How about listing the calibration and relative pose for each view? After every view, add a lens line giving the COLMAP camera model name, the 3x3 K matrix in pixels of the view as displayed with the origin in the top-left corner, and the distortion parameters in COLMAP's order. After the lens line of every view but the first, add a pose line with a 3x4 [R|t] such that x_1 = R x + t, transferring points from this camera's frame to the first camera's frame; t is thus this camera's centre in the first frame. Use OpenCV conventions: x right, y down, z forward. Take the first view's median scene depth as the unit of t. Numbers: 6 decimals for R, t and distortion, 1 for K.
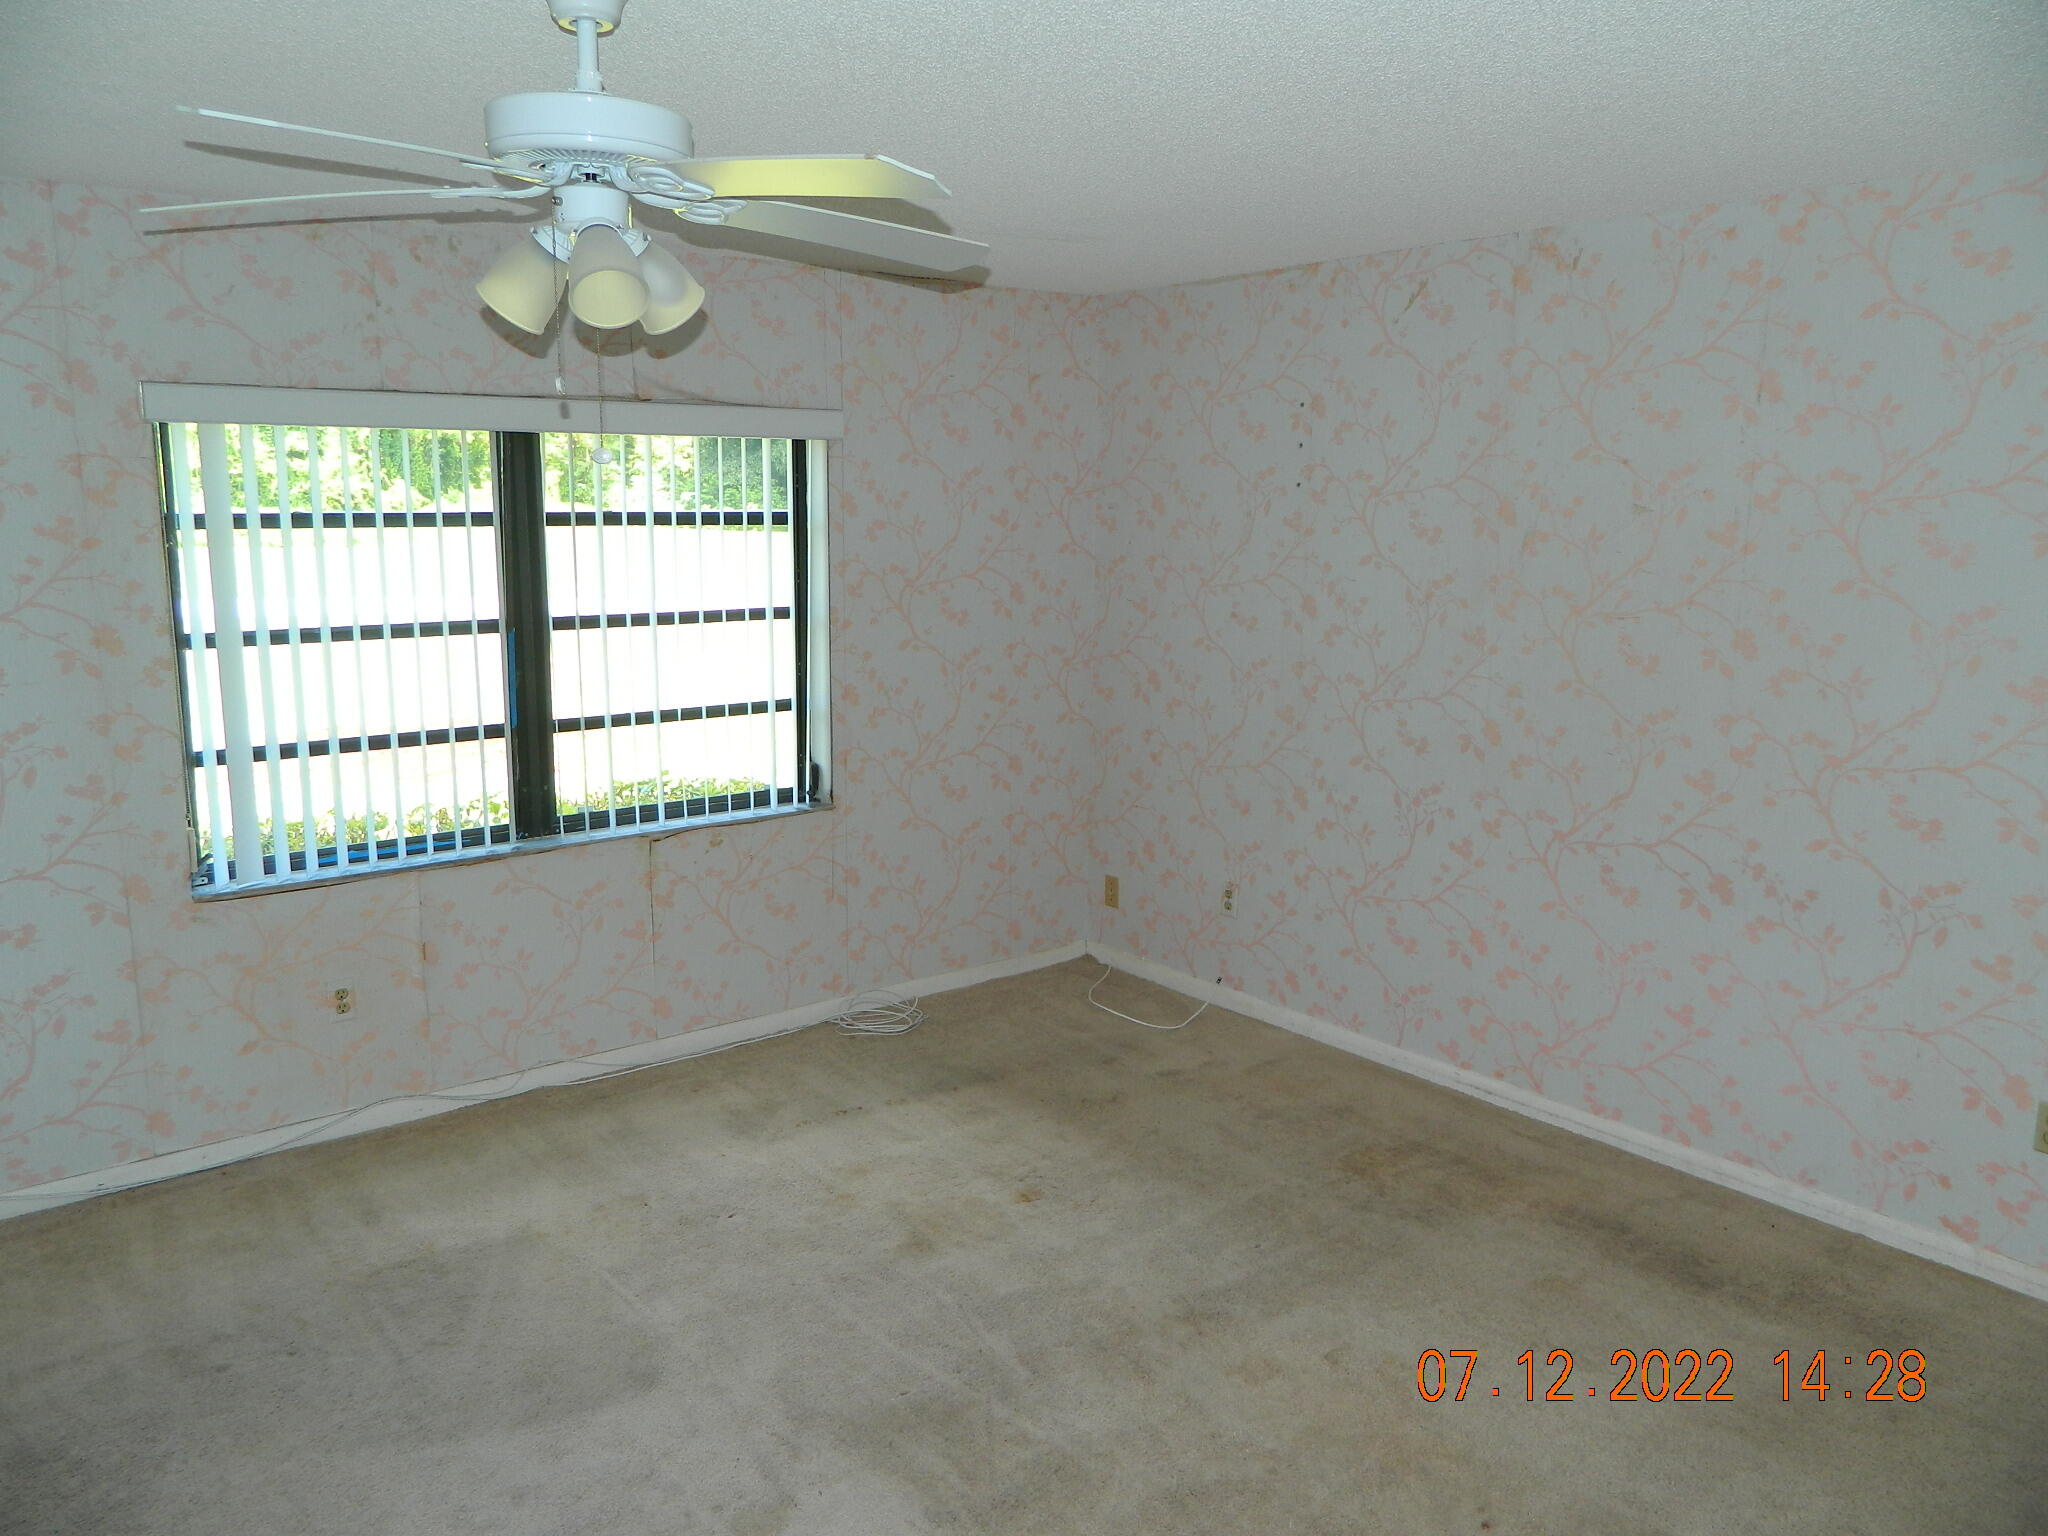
lens RADIAL K [[1522.4, 0, 1014.8], [0, 1522.4, 763.0], [0, 0, 1]] dist [0.048523, -0.031518]
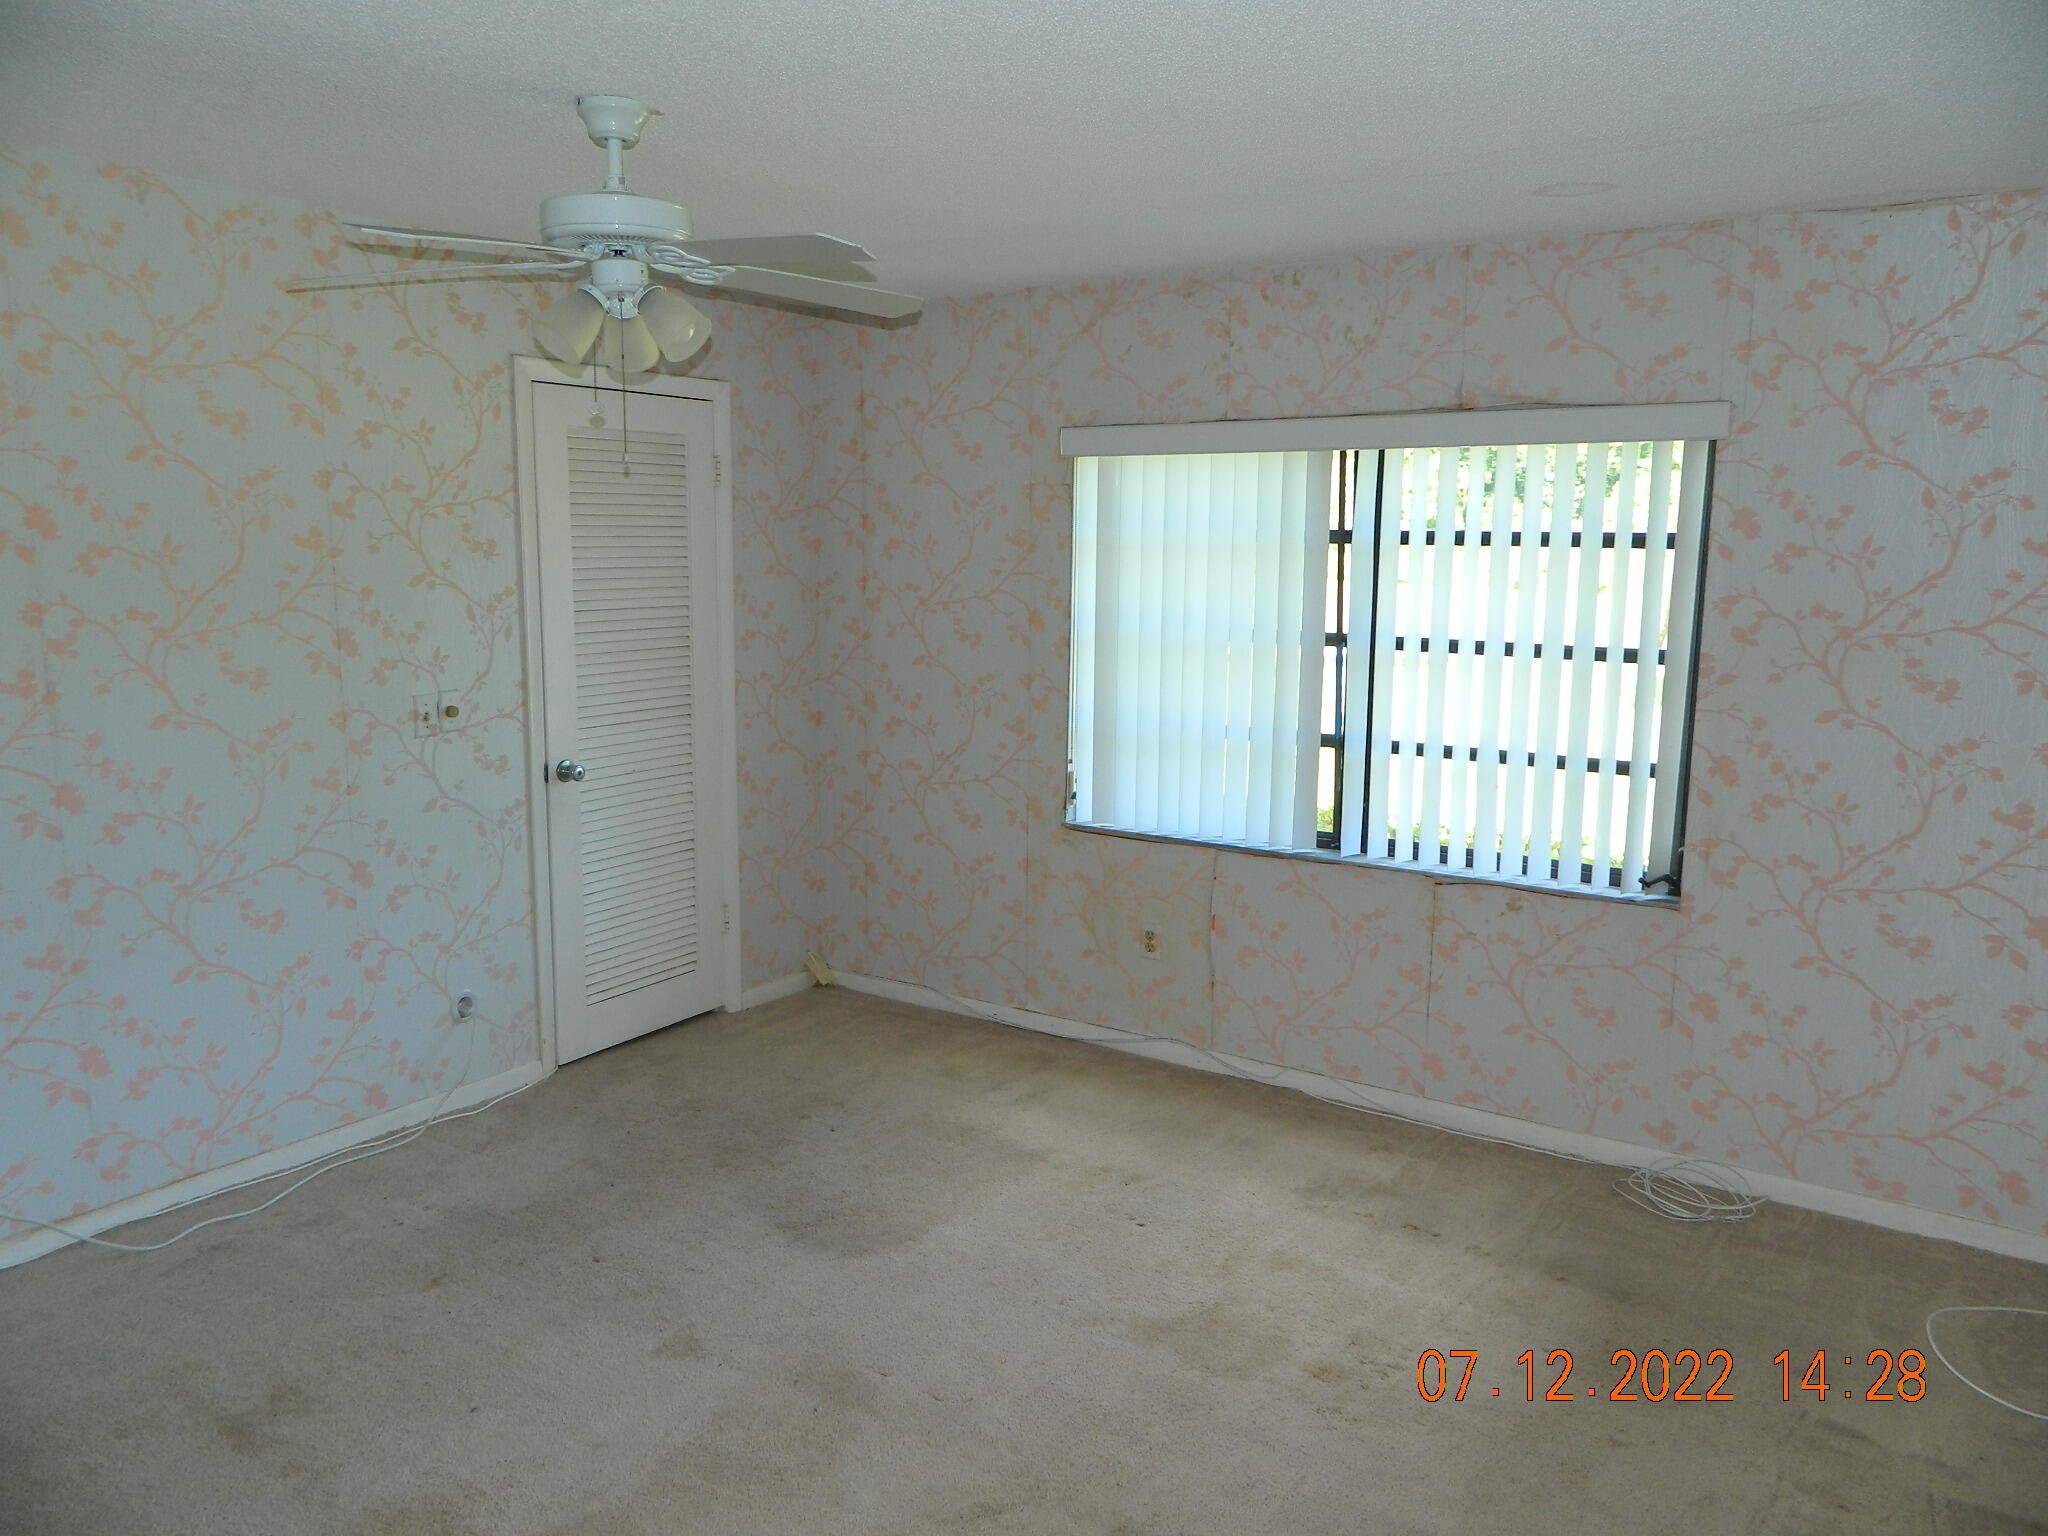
lens RADIAL K [[1506.6, 0, 864.4], [0, 1506.6, 740.5], [0, 0, 1]] dist [-0.055129, 0.067050]
pose [[0.271126, 0.145946, -0.951415, 0.542852], [-0.161910, 0.981269, 0.104386, -0.076058], [0.948829, 0.125742, 0.289678, 0.417701]]
